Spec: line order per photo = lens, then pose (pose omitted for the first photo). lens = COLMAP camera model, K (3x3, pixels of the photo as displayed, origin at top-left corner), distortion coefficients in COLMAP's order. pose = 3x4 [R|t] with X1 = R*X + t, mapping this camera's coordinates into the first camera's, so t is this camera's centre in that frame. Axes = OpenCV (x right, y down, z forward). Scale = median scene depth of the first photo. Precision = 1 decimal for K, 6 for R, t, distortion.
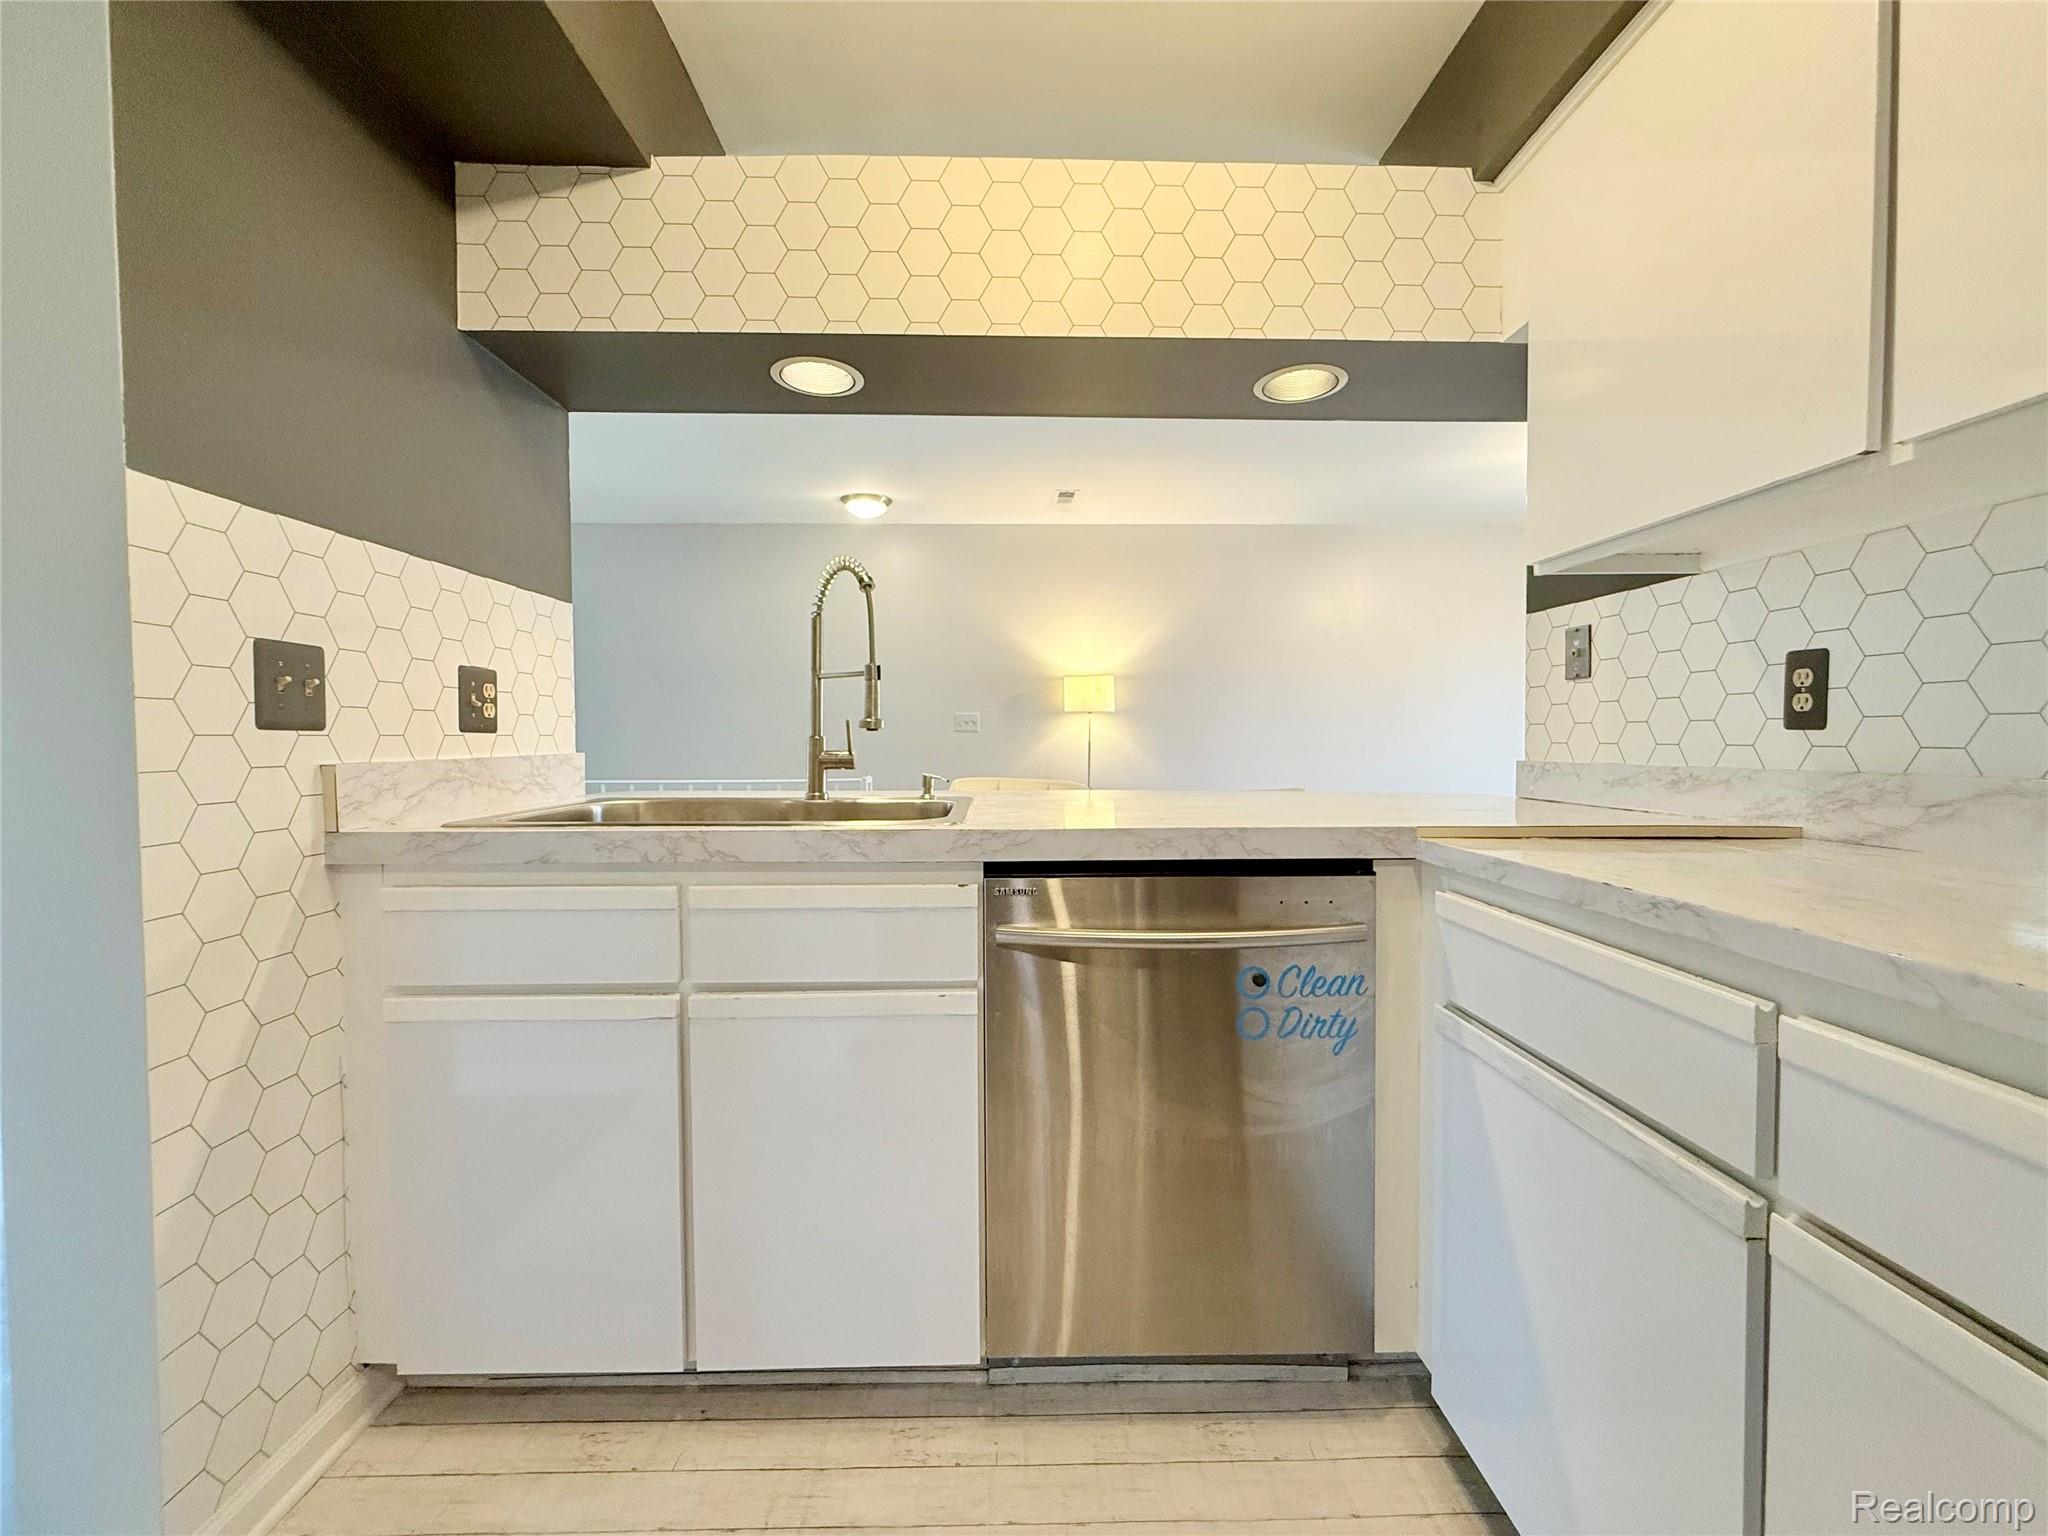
lens RADIAL K [[819.6, 0, 1017.0], [0, 819.6, 762.8], [0, 0, 1]] dist [-0.000732, 0.000645]
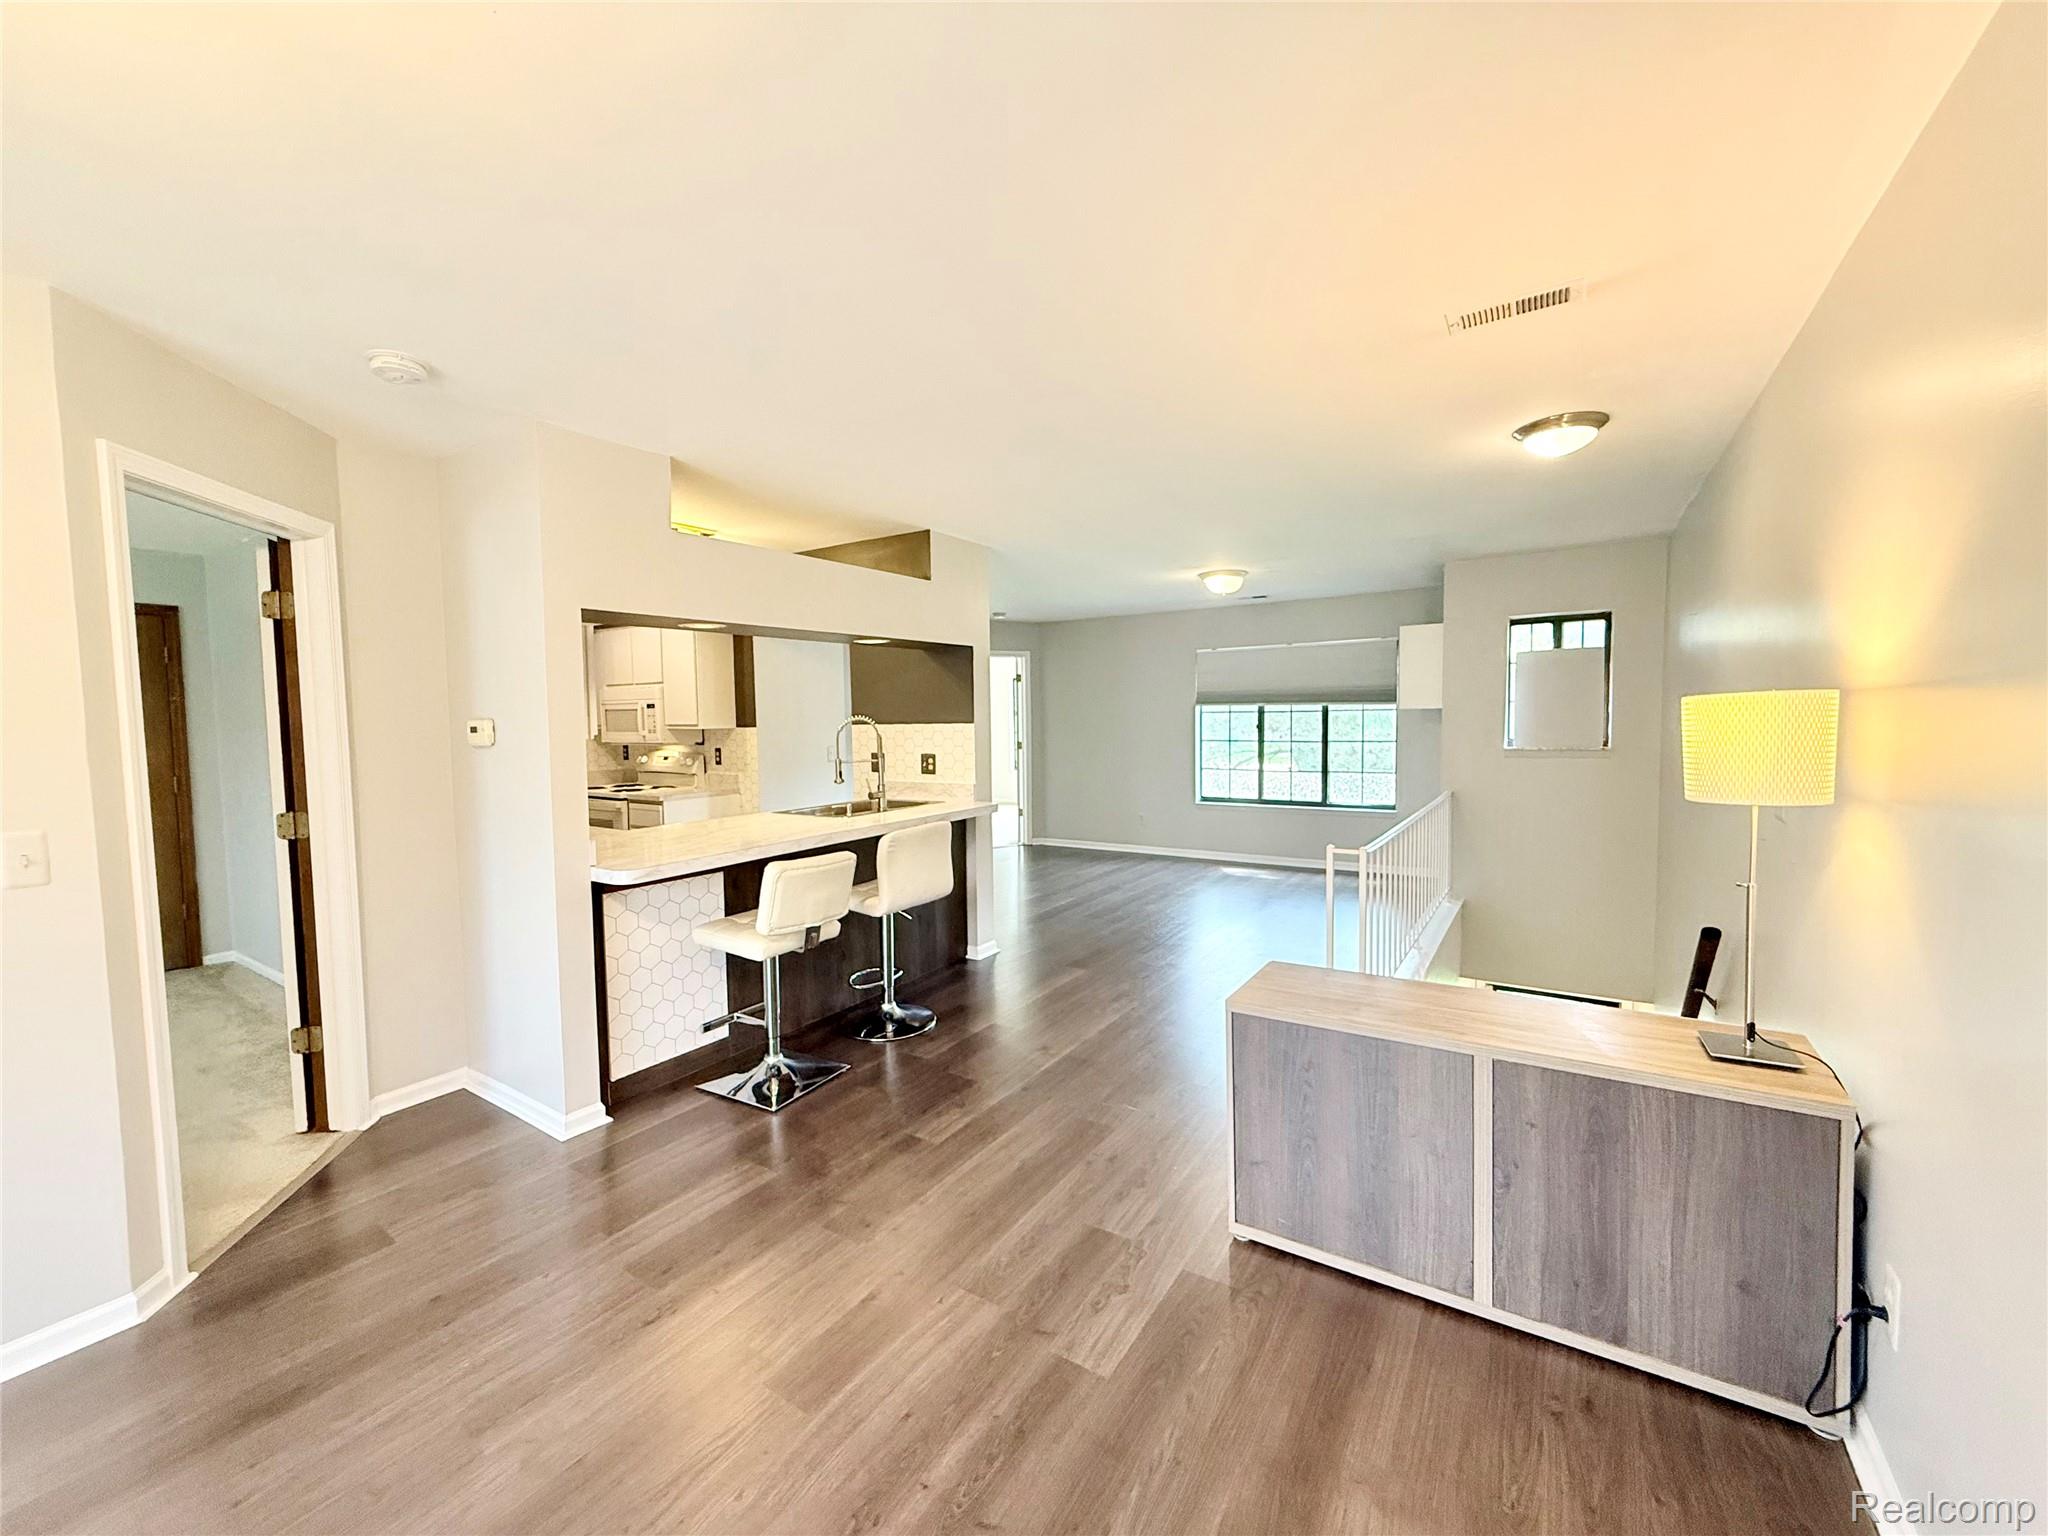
lens RADIAL K [[819.6, 0, 1023.7], [0, 819.6, 762.5], [0, 0, 1]] dist [-0.000732, 0.000645]
pose [[-0.561033, 0.057626, -0.825785, 2.050468], [-0.010328, 0.997009, 0.076591, -0.387292], [0.827729, 0.051498, -0.558760, 3.626724]]
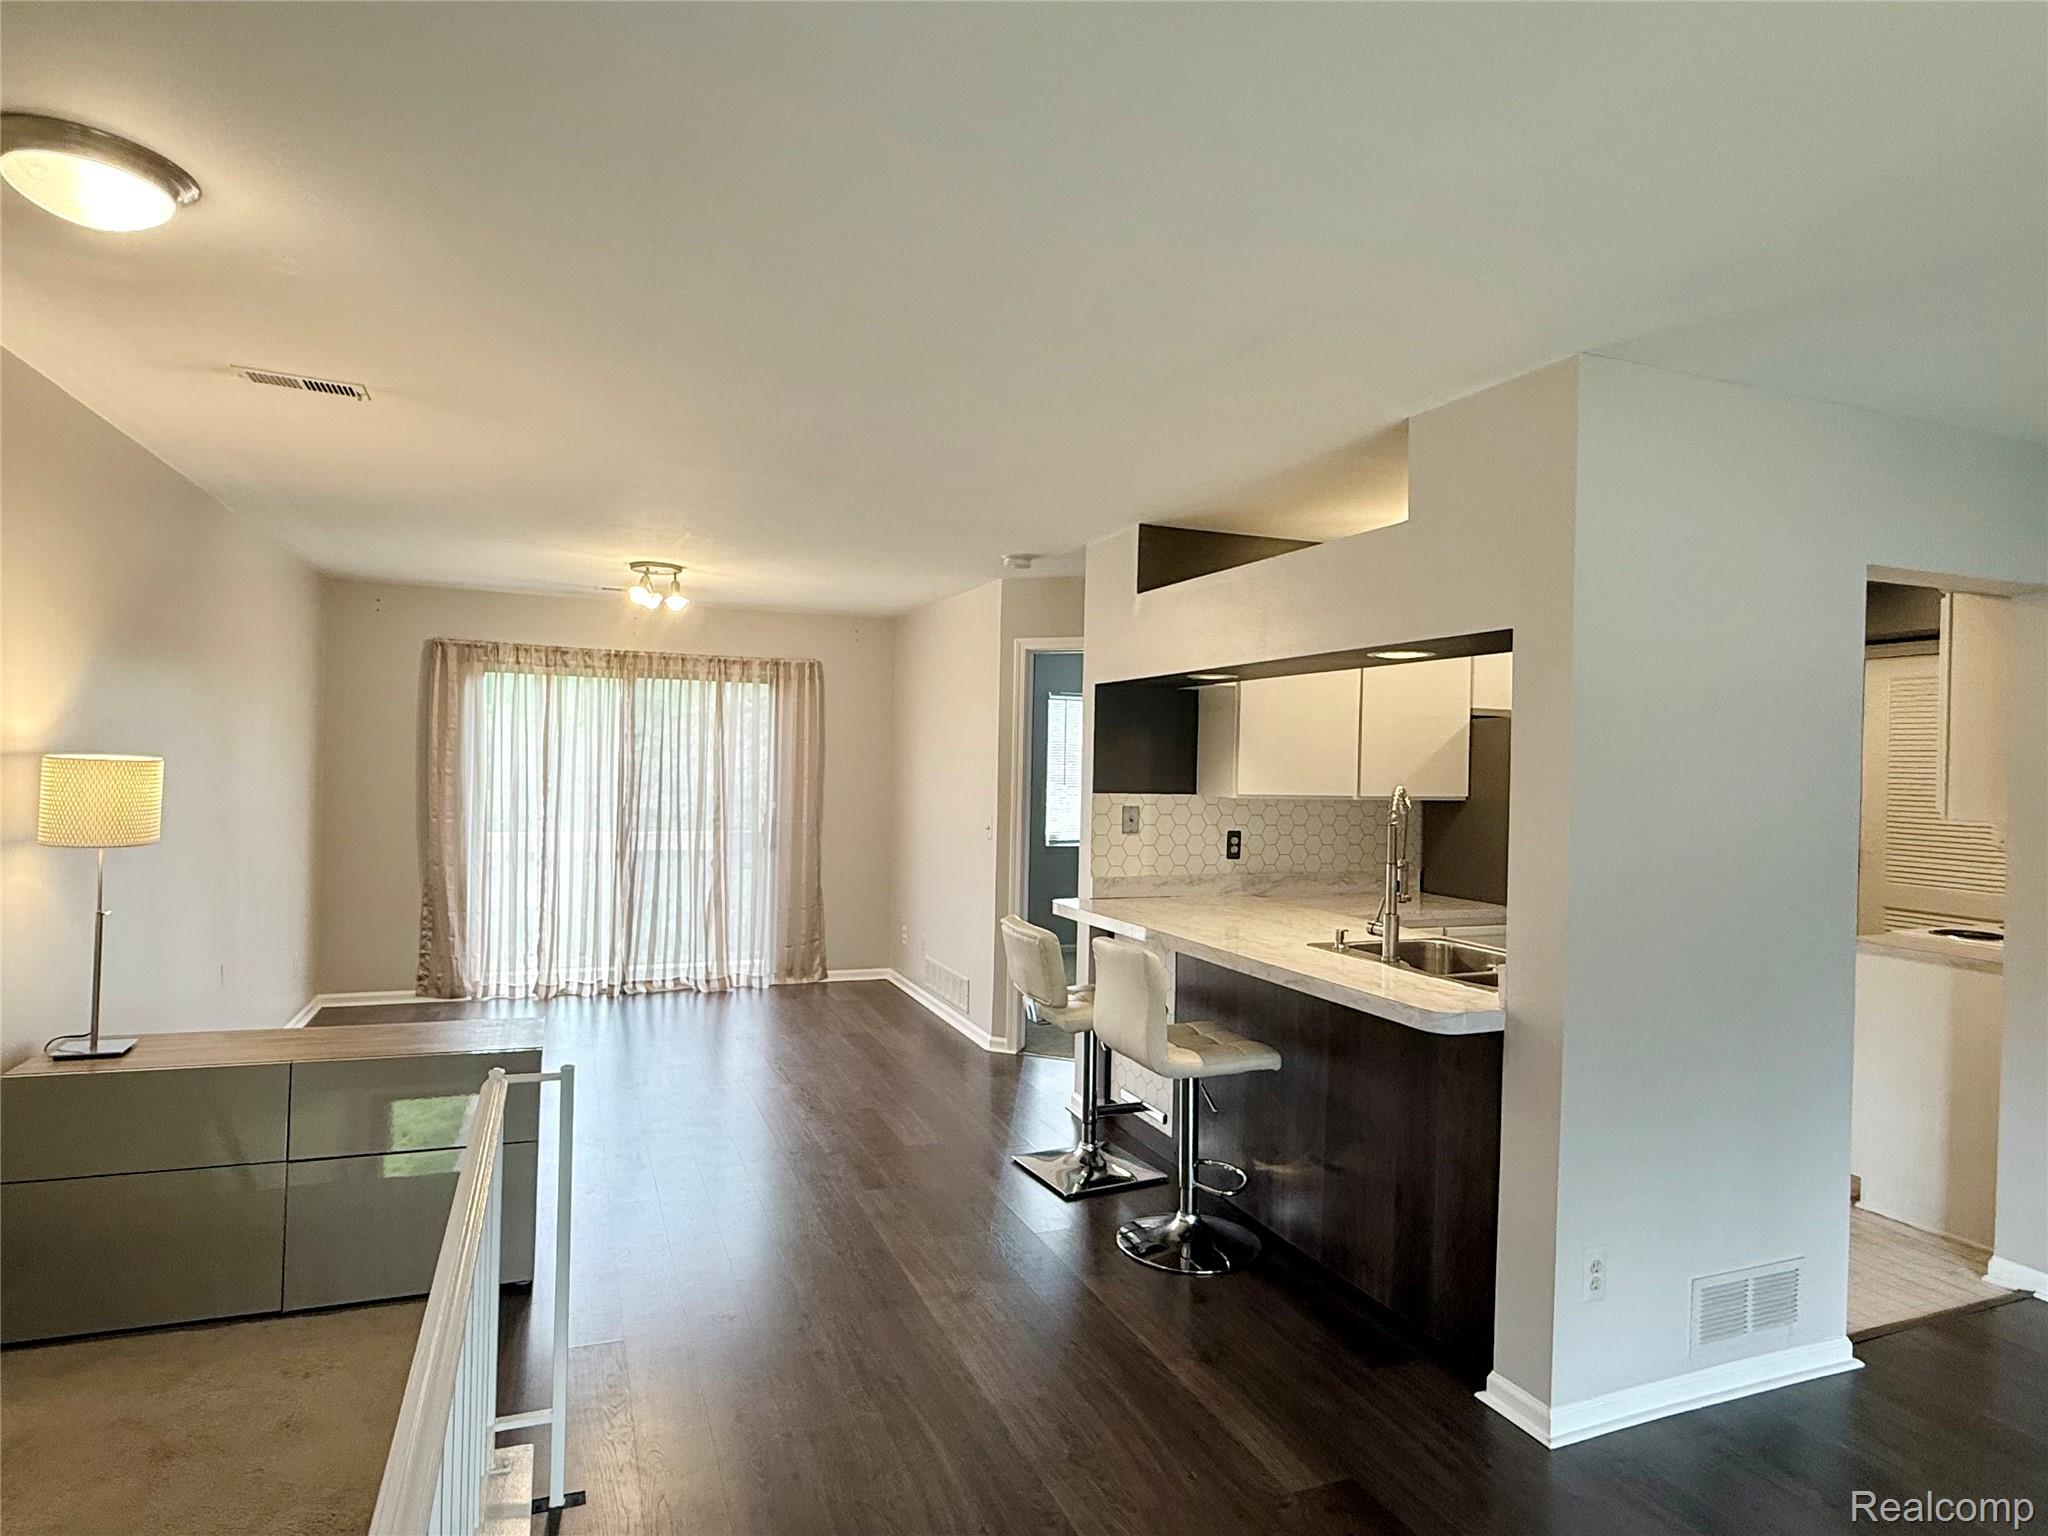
lens RADIAL K [[1154.9, 0, 1038.3], [0, 1154.9, 764.8], [0, 0, 1]] dist [0.027854, 0.000939]
pose [[-0.366259, -0.008166, 0.930477, -2.401962], [0.007064, 0.999908, 0.011556, -0.400596], [-0.930486, 0.010805, -0.366167, 2.970492]]
